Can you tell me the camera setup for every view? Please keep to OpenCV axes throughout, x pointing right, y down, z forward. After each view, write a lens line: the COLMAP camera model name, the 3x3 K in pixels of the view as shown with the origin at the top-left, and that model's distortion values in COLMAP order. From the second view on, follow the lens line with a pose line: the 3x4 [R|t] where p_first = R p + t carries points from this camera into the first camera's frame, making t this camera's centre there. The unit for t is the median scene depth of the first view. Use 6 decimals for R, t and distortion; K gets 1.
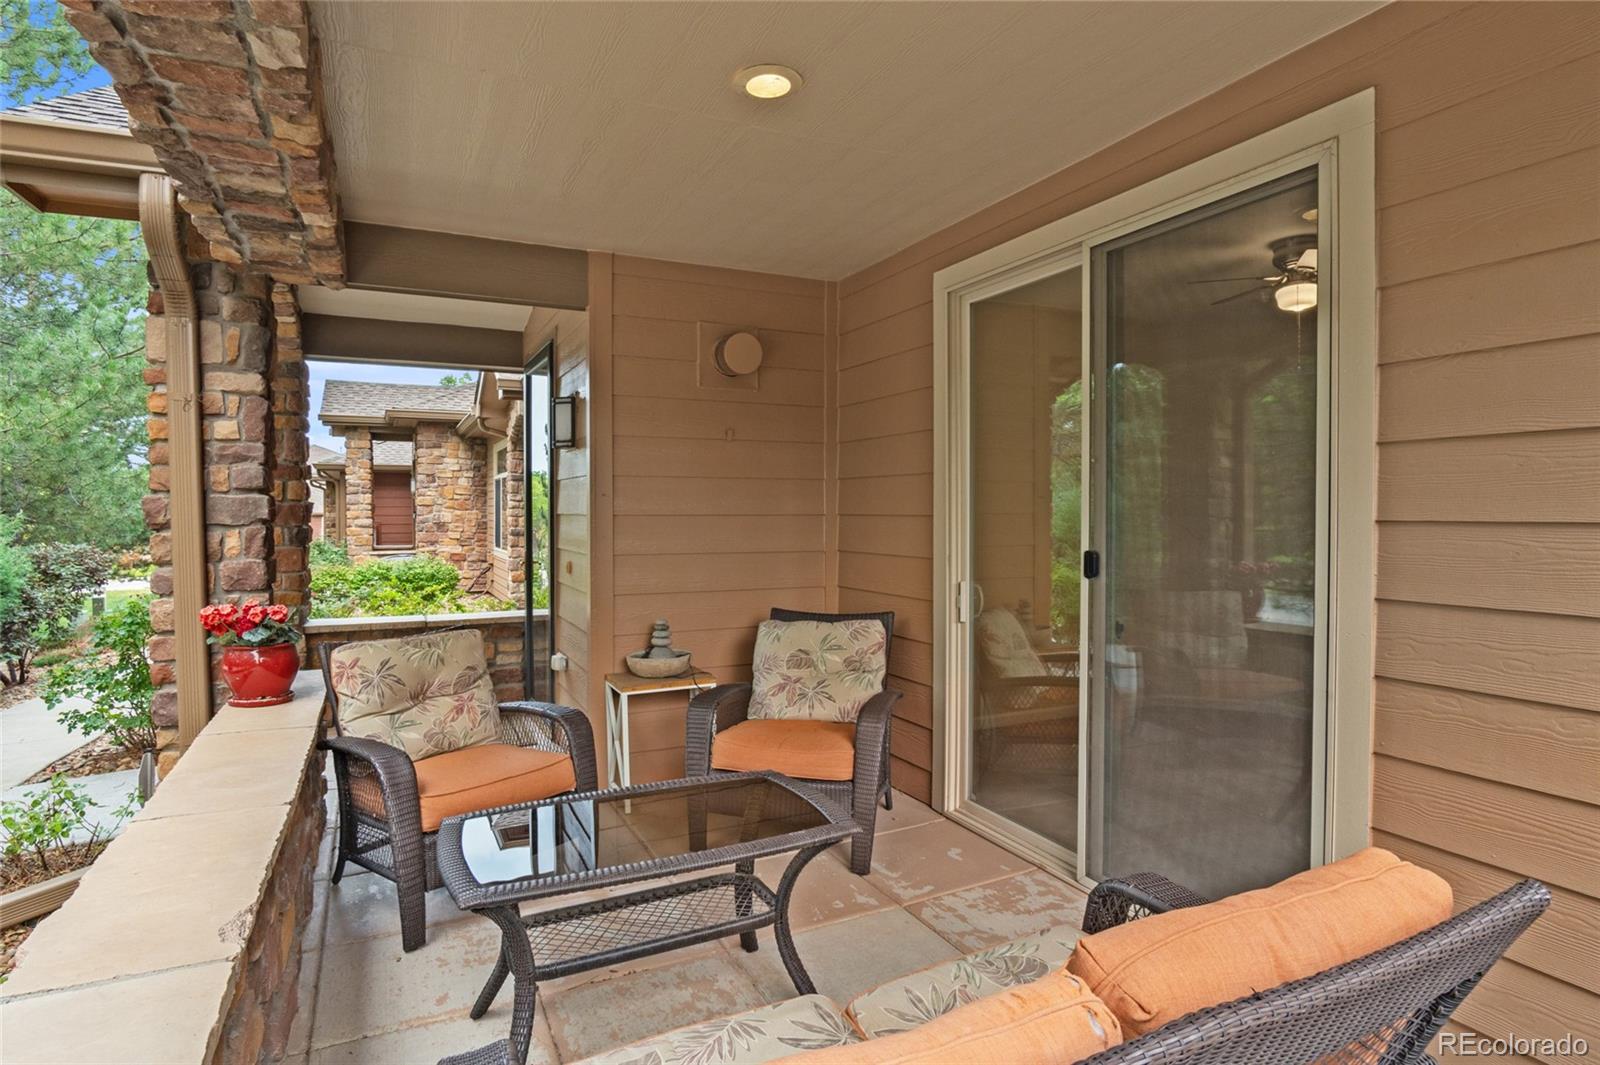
lens RADIAL K [[878.5, 0, 784.9], [0, 878.5, 499.9], [0, 0, 1]] dist [-0.033350, 0.009623]
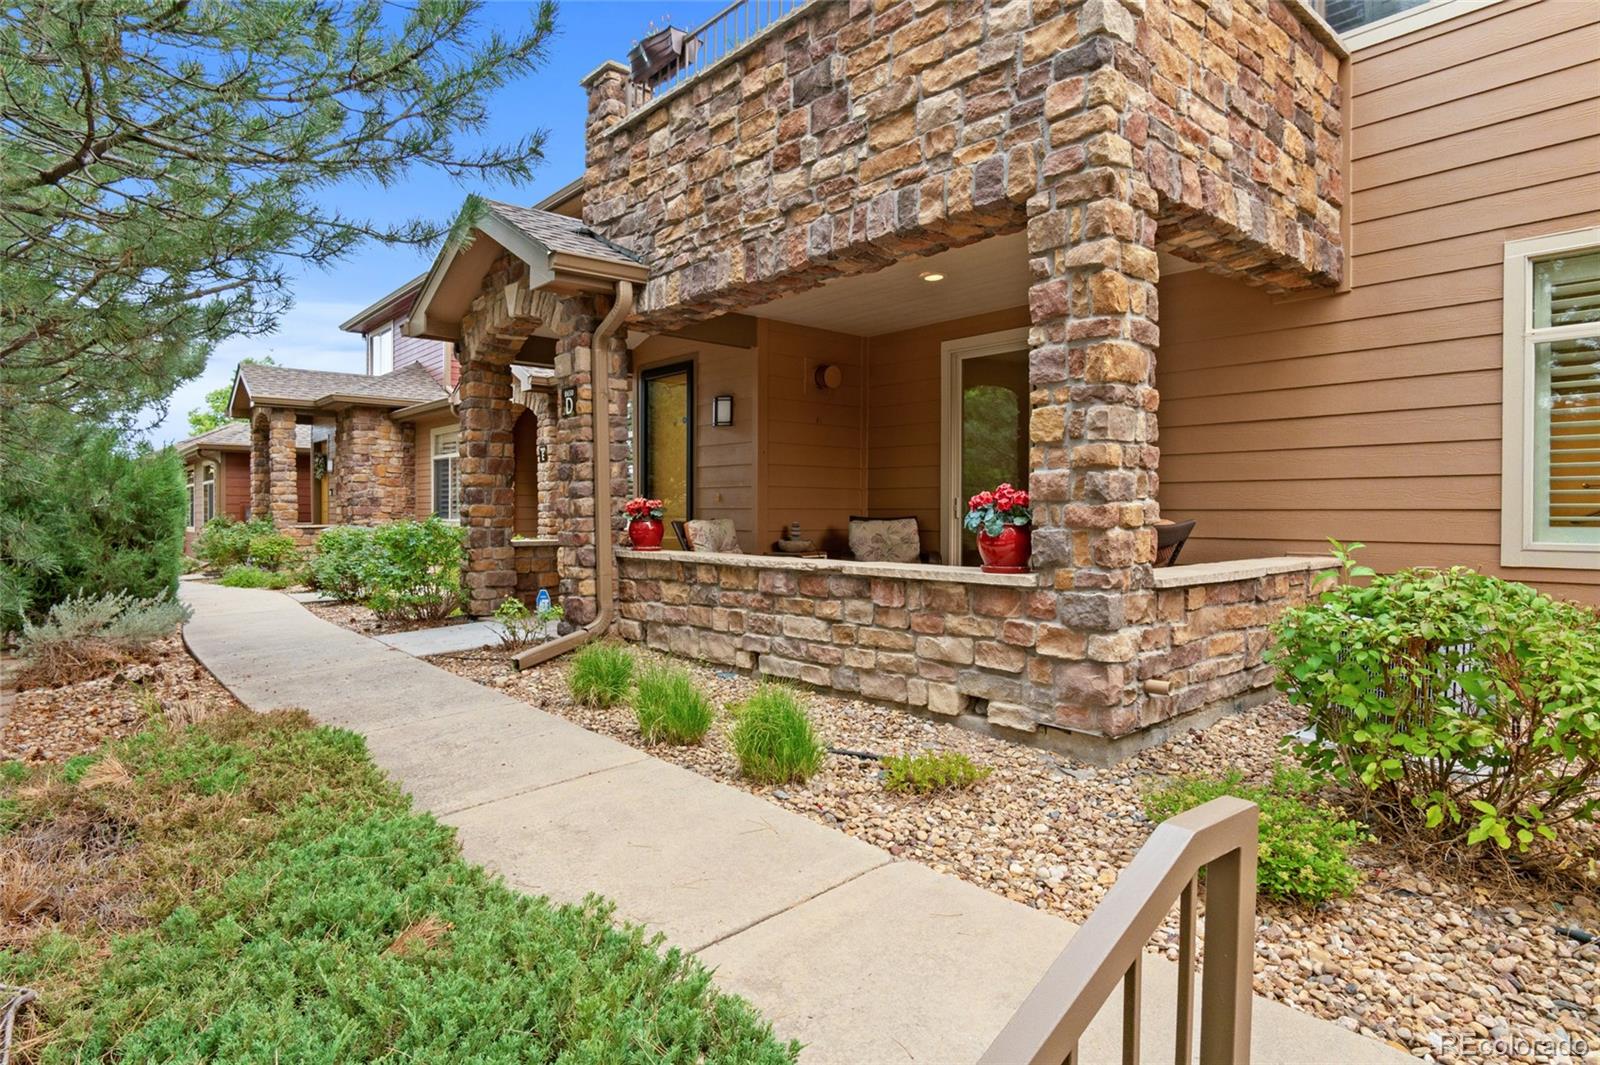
lens RADIAL K [[878.5, 0, 784.9], [0, 878.5, 499.9], [0, 0, 1]] dist [-0.033350, 0.009623]
pose [[0.968418, 0.007102, 0.249232, -0.539770], [-0.007499, 0.999972, 0.000644, 0.078898], [-0.249220, -0.002492, 0.968444, -0.669386]]
